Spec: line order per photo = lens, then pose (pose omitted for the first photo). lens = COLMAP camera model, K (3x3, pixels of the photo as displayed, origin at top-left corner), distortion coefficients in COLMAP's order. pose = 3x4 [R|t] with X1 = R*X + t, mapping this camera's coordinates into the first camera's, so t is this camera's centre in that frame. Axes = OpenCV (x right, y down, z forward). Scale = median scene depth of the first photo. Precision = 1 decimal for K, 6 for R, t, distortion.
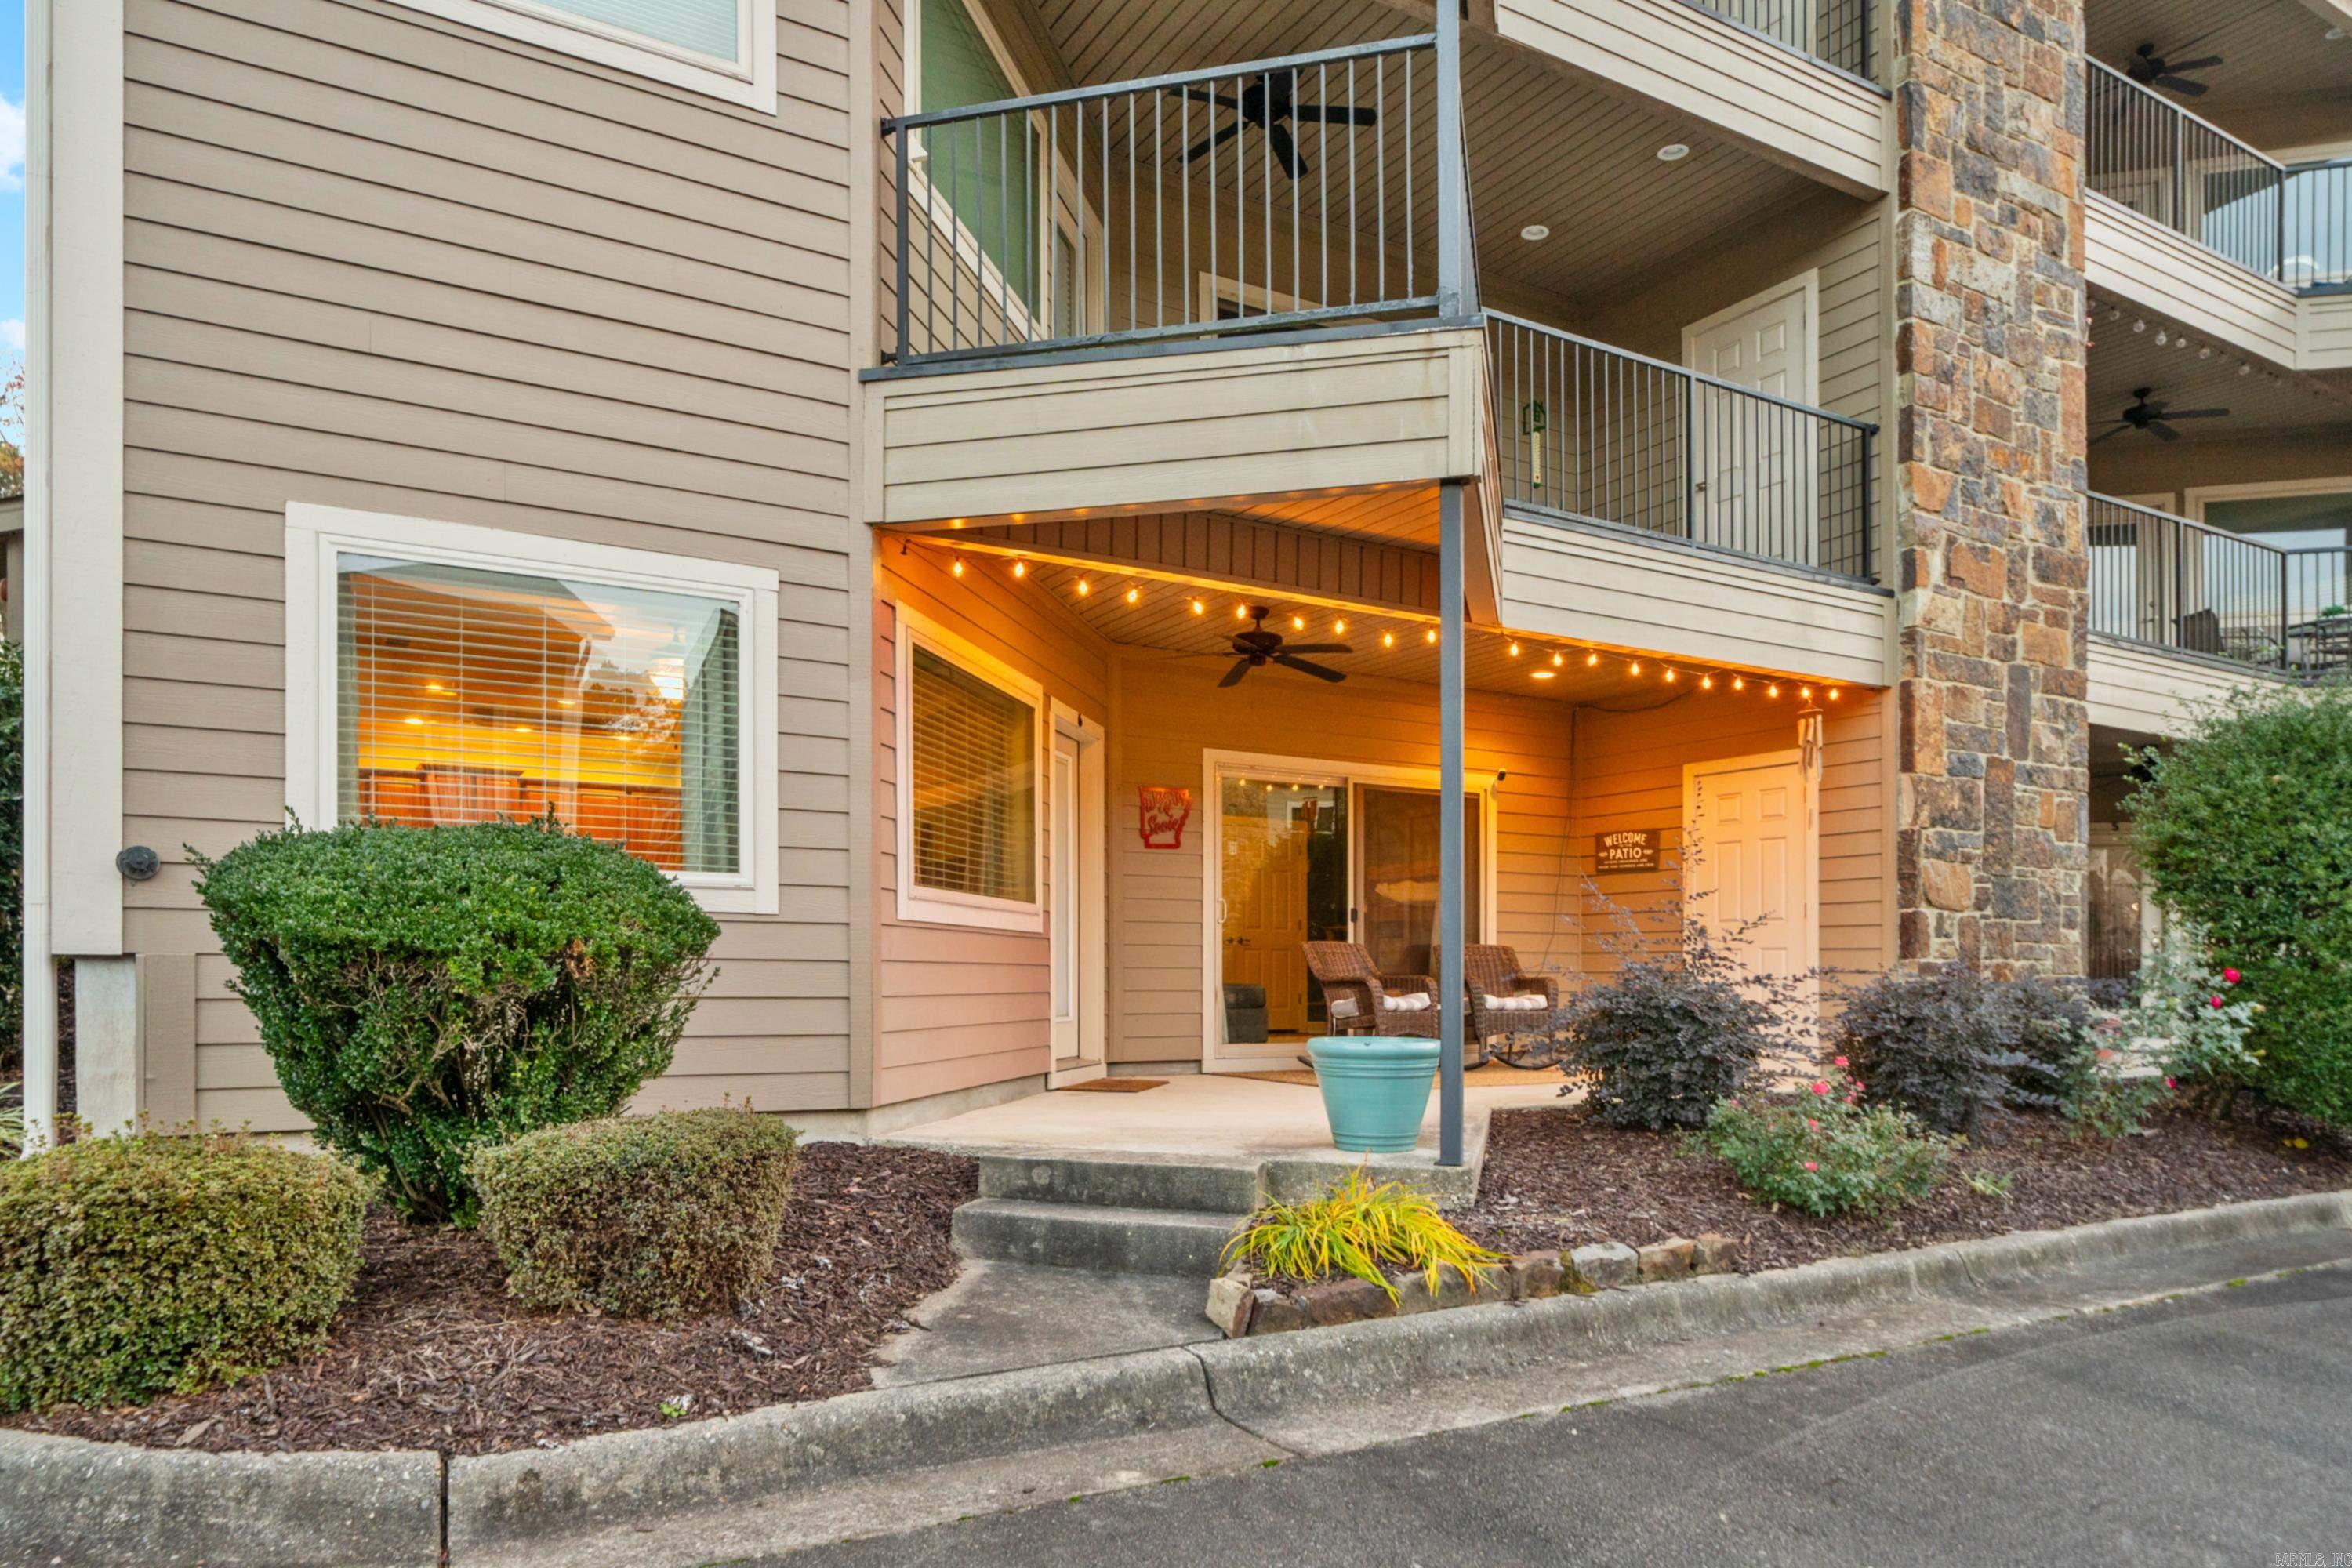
lens RADIAL K [[1498.8, 0, 1174.2], [0, 1498.8, 841.9], [0, 0, 1]] dist [-0.000322, 0.000023]
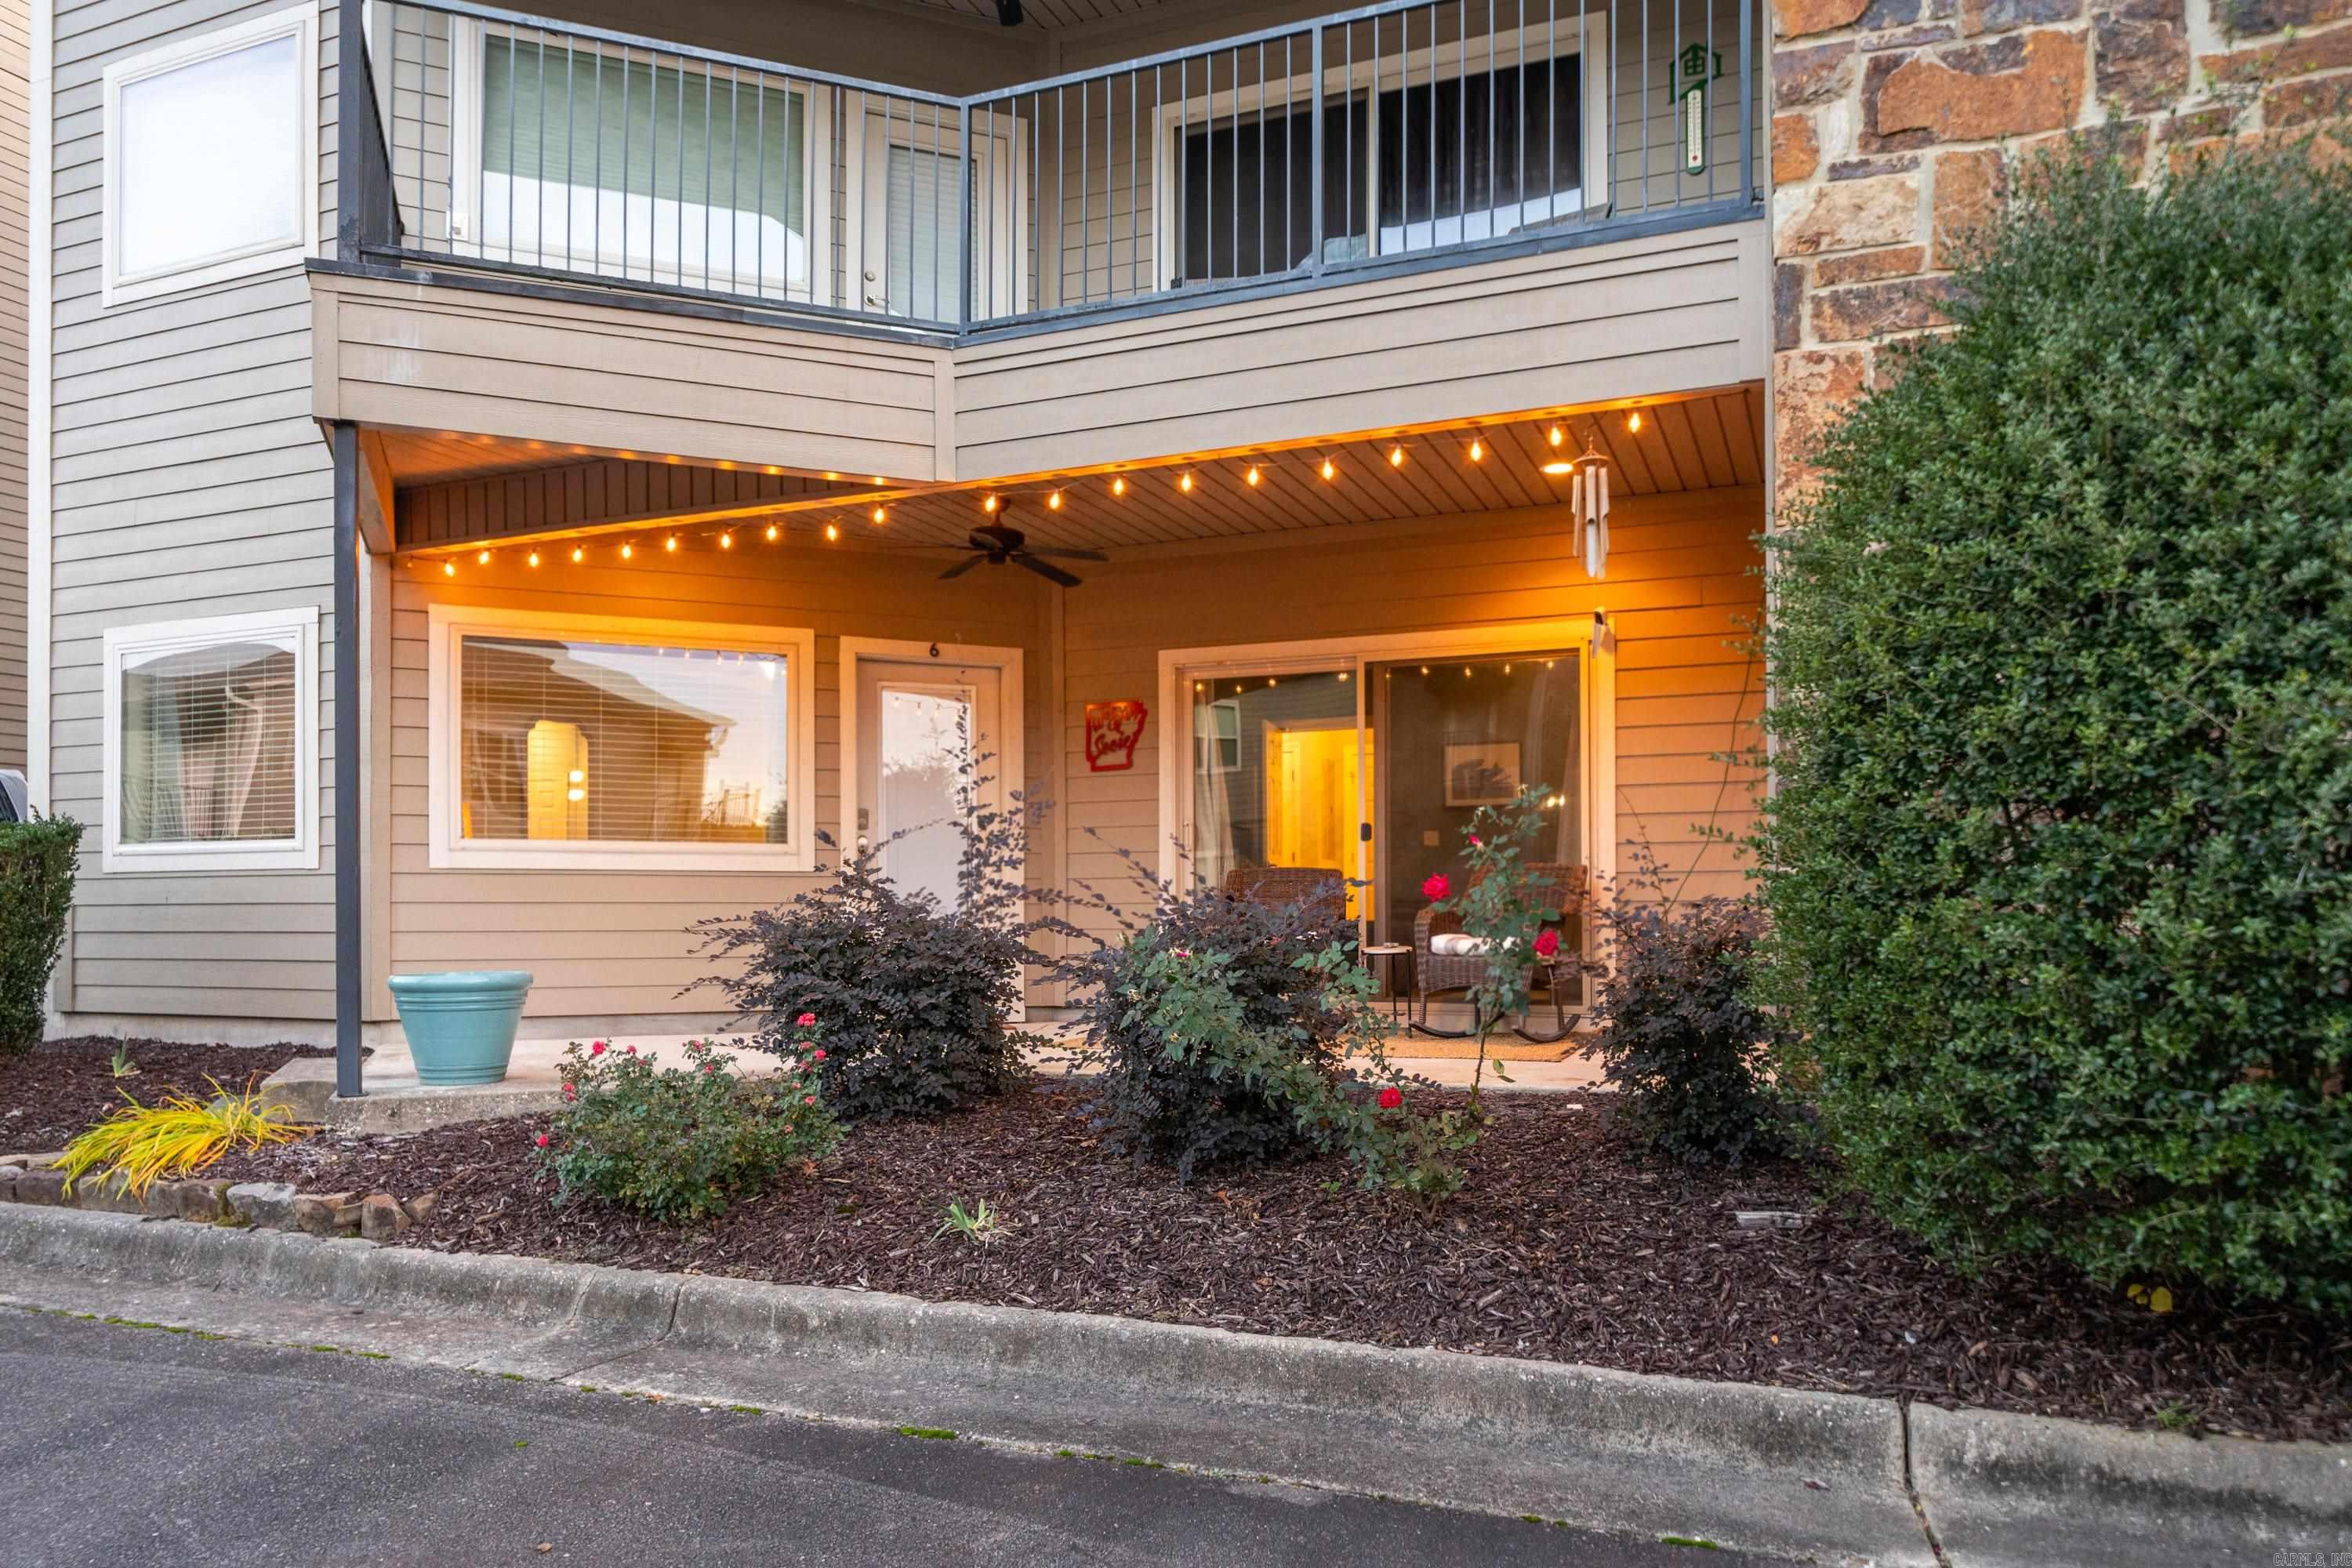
lens RADIAL K [[1629.4, 0, 1176.0], [0, 1629.4, 784.0], [0, 0, 1]] dist [0.004322, -0.000230]
pose [[0.601946, -0.073094, -0.795185, 0.800380], [0.077848, 0.996430, -0.032663, 0.048067], [0.794733, -0.042242, 0.605487, 0.445142]]
